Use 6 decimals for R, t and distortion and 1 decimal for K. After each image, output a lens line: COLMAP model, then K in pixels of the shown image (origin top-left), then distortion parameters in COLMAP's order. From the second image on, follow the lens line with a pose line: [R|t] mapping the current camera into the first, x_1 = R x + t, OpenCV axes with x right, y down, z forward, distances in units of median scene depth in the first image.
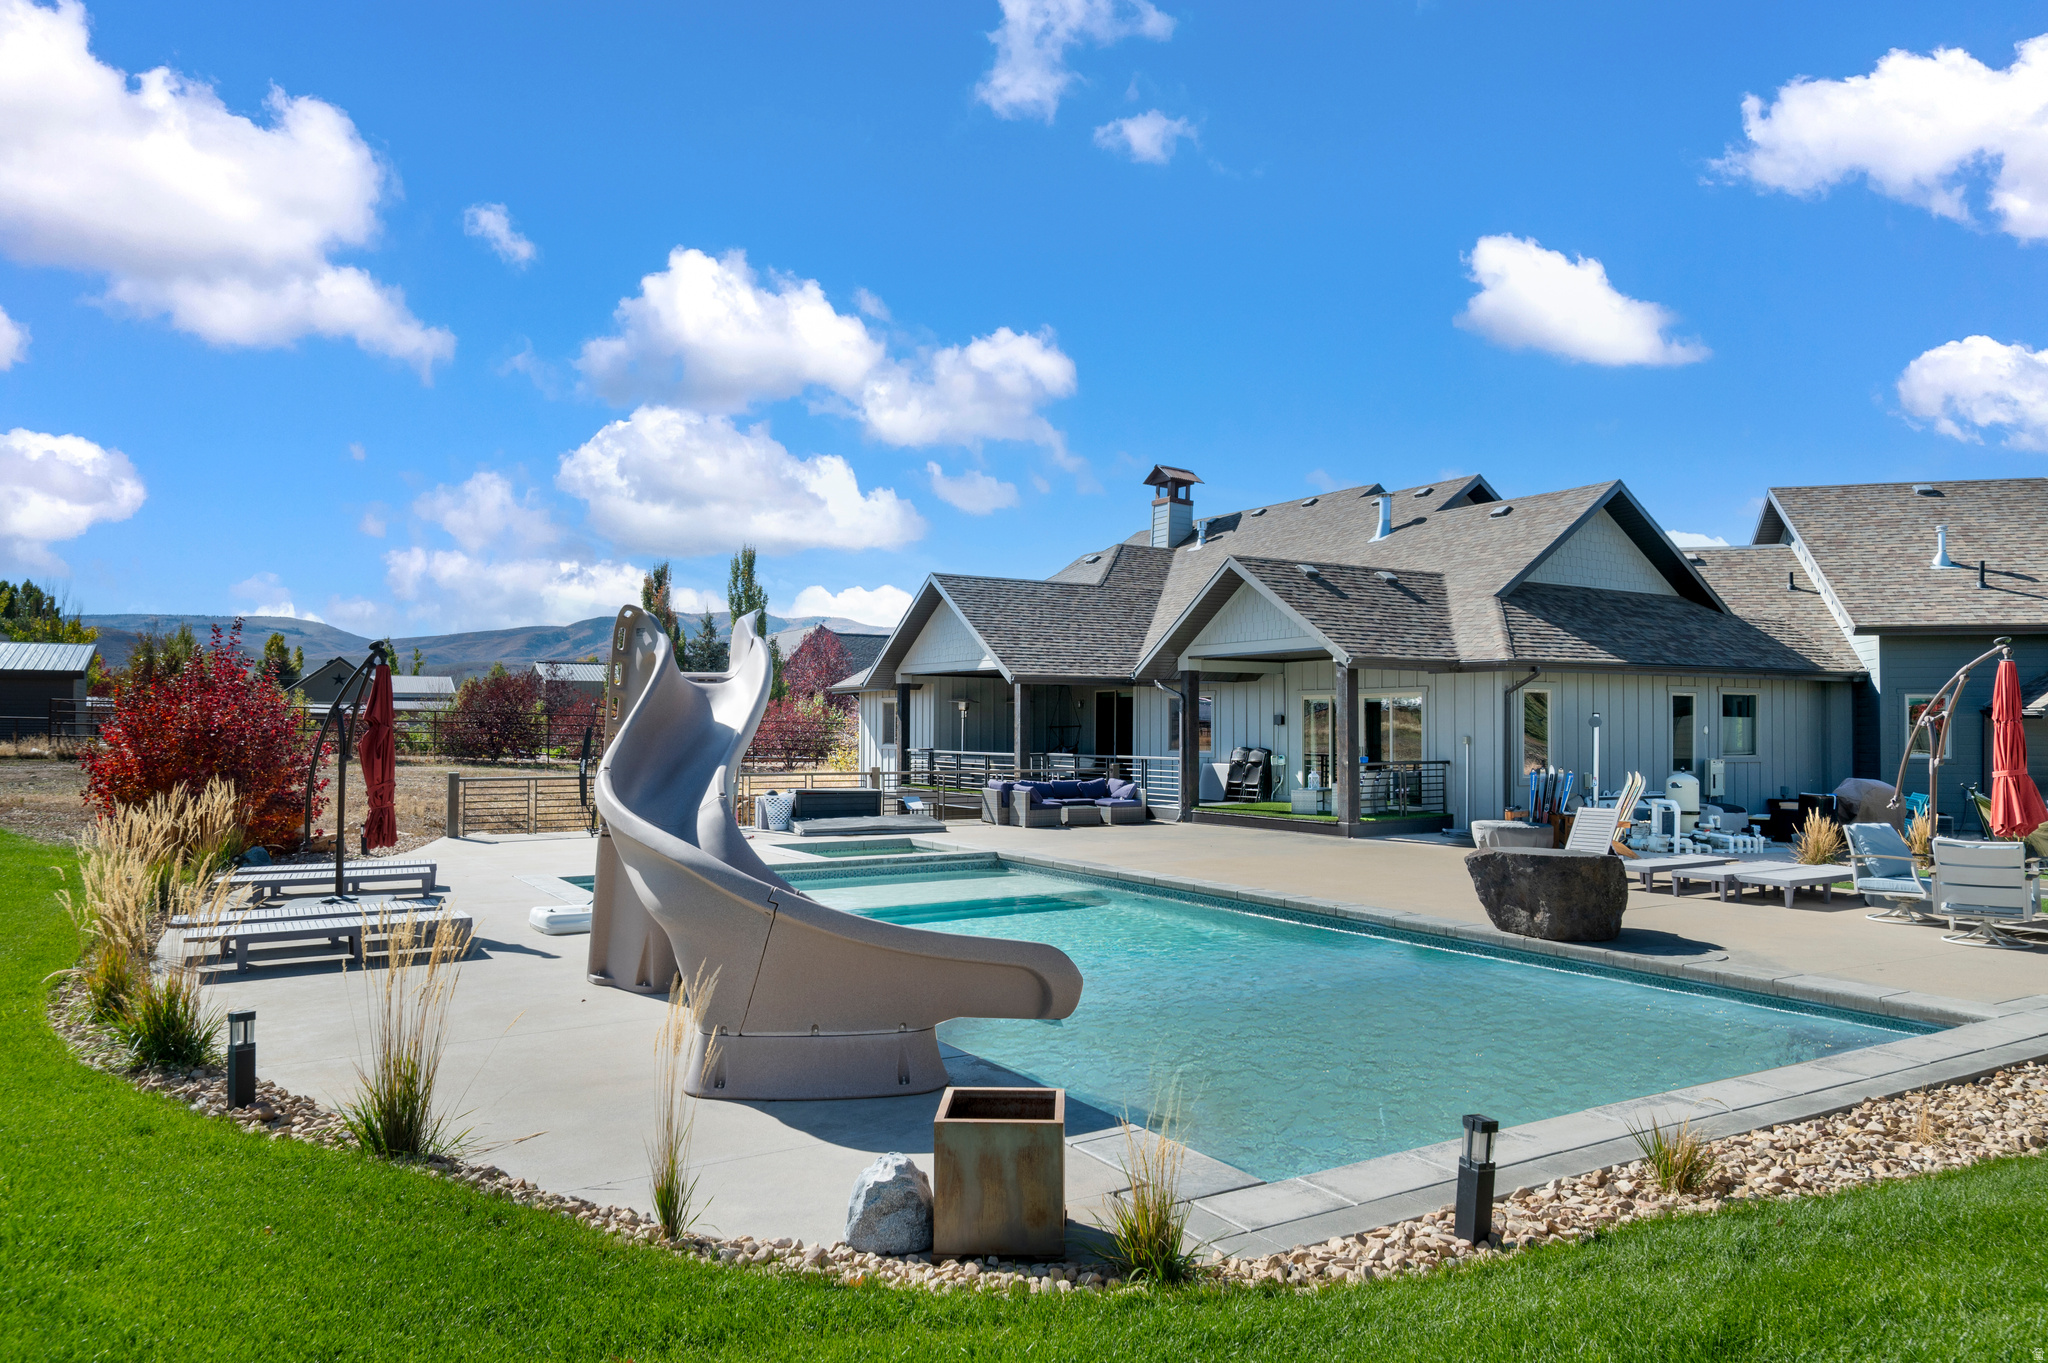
lens RADIAL K [[1351.3, 0, 1024.0], [0, 1351.3, 681.5], [0, 0, 1]] dist [0.025059, 0.000083]
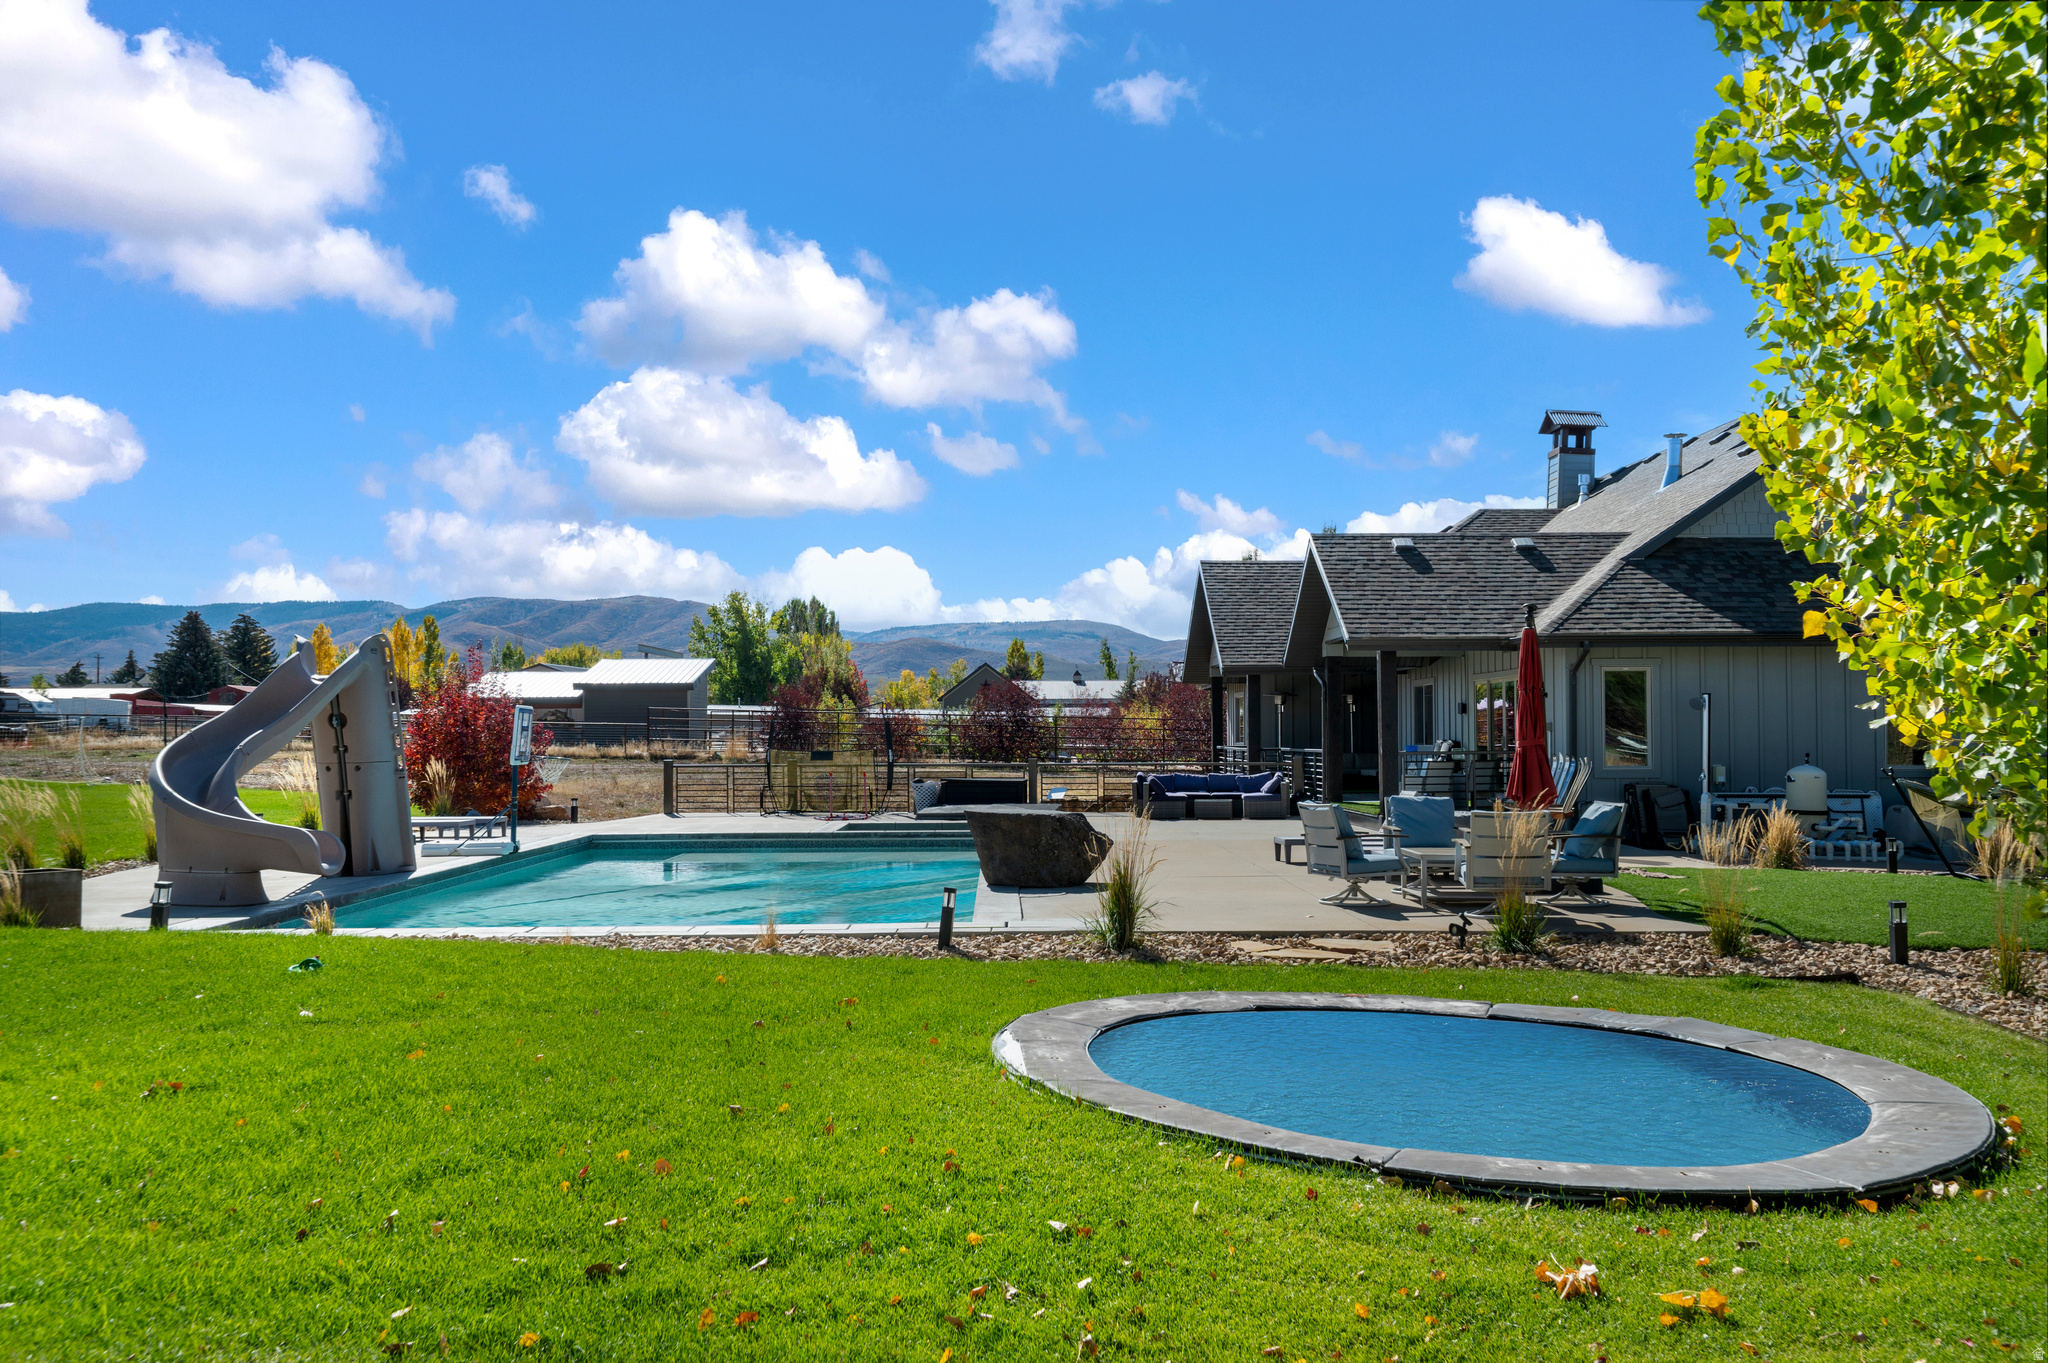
lens RADIAL K [[1694.1, 0, 1026.9], [0, 1694.1, 648.0], [0, 0, 1]] dist [0.053833, 0.003304]
pose [[0.858089, -0.032302, -0.512484, 0.473084], [0.022341, 0.999423, -0.025586, 0.009961], [0.513015, 0.010505, 0.858316, -0.099293]]
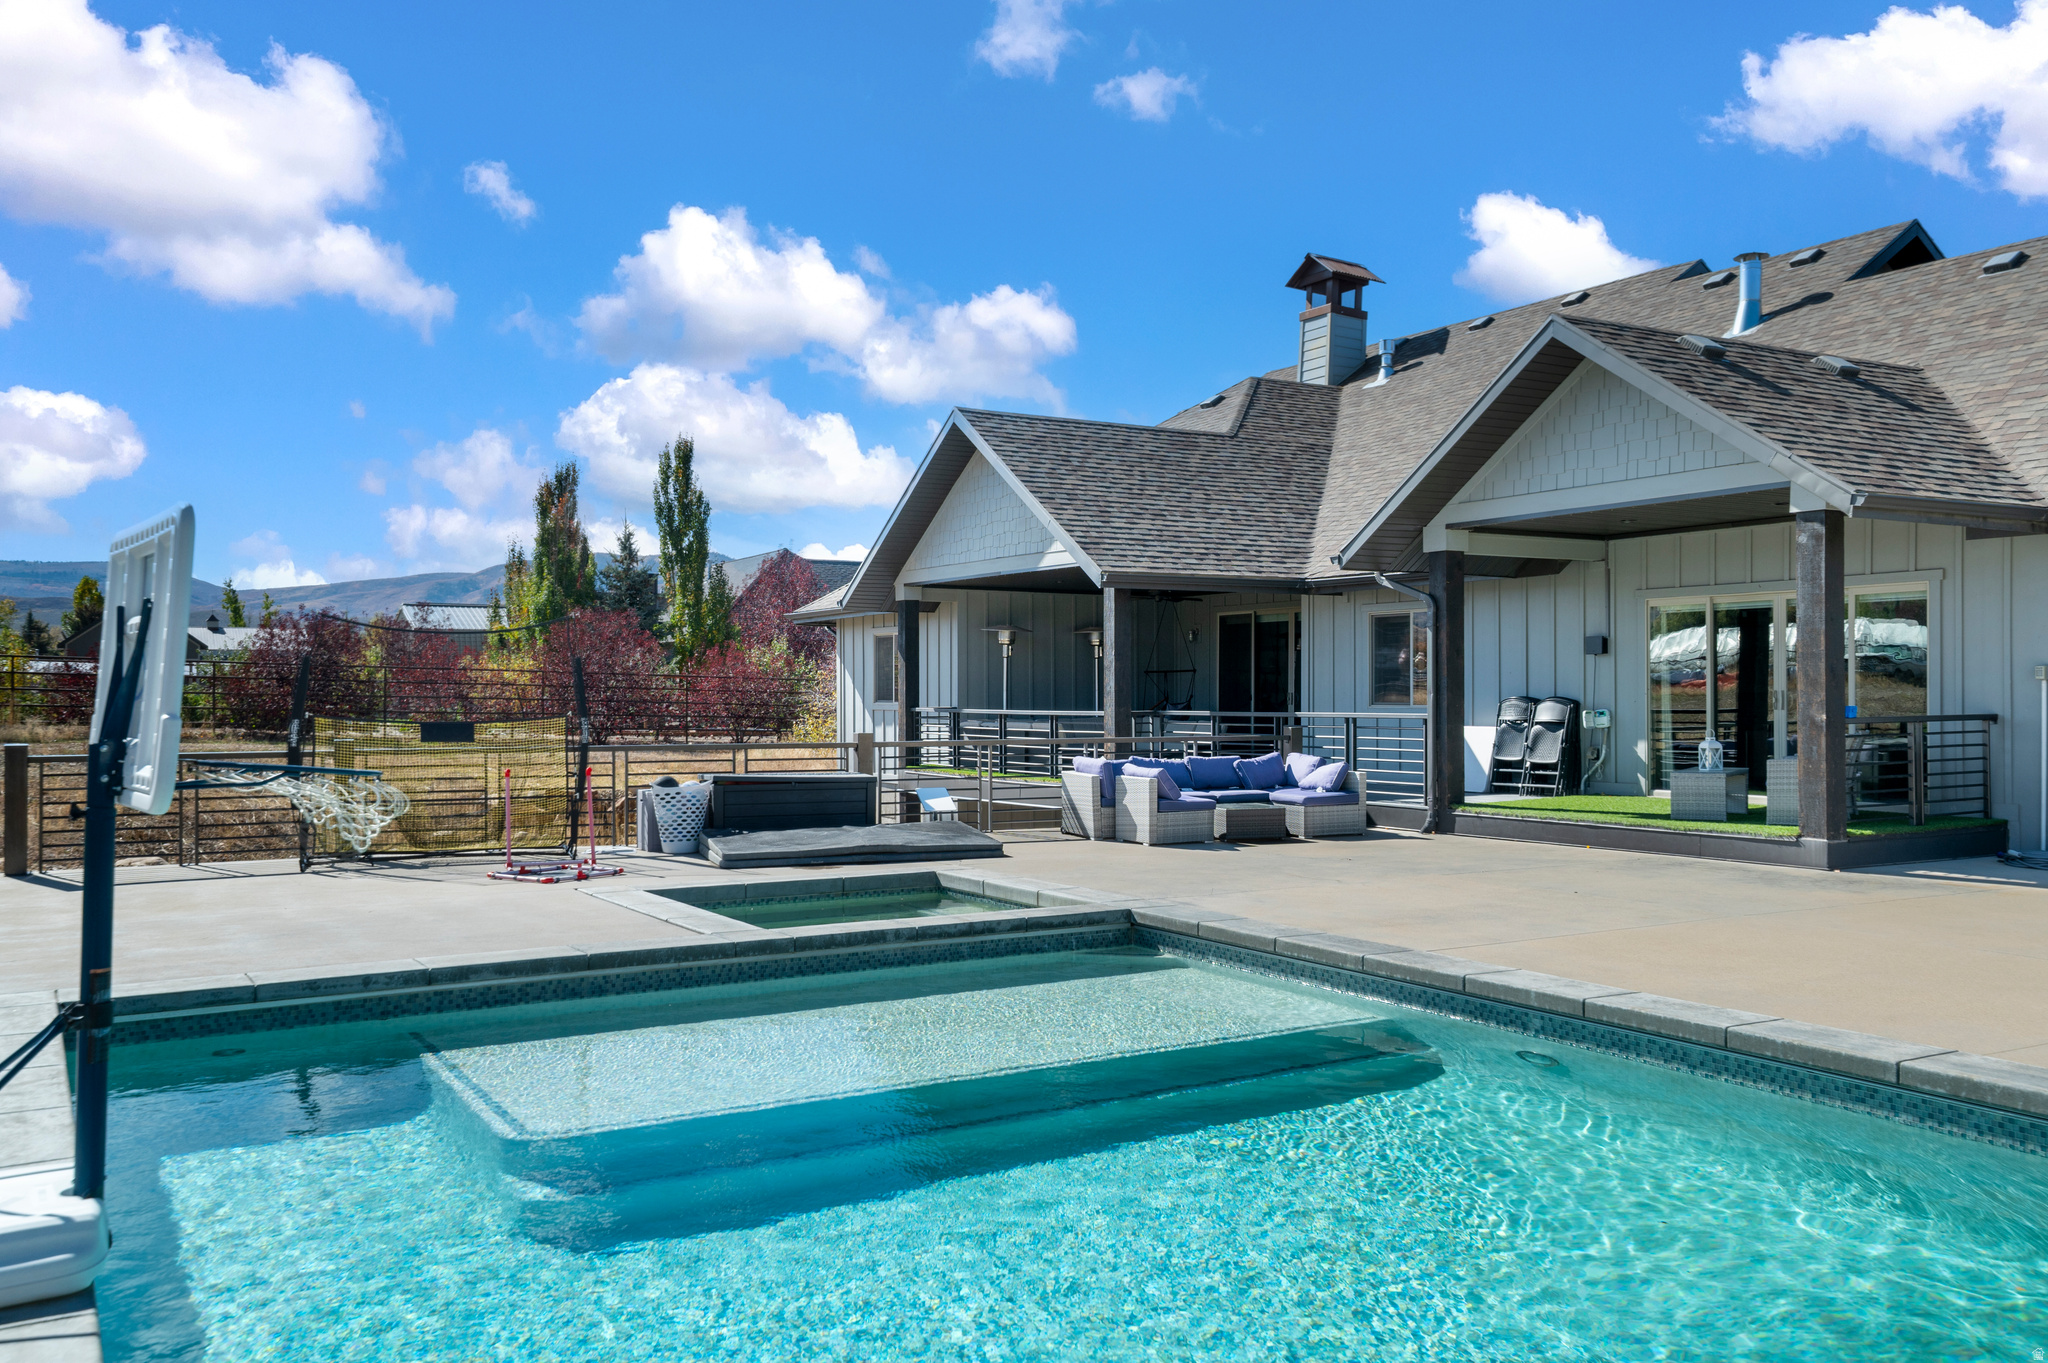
lens RADIAL K [[1674.2, 0, 1024.0], [0, 1674.2, 681.5], [0, 0, 1]] dist [0.038358, 0.001039]
pose [[0.999906, -0.005065, -0.012717, -0.032224], [0.005380, 0.999677, 0.024858, 0.022639], [0.012587, -0.024924, 0.999610, 0.286816]]
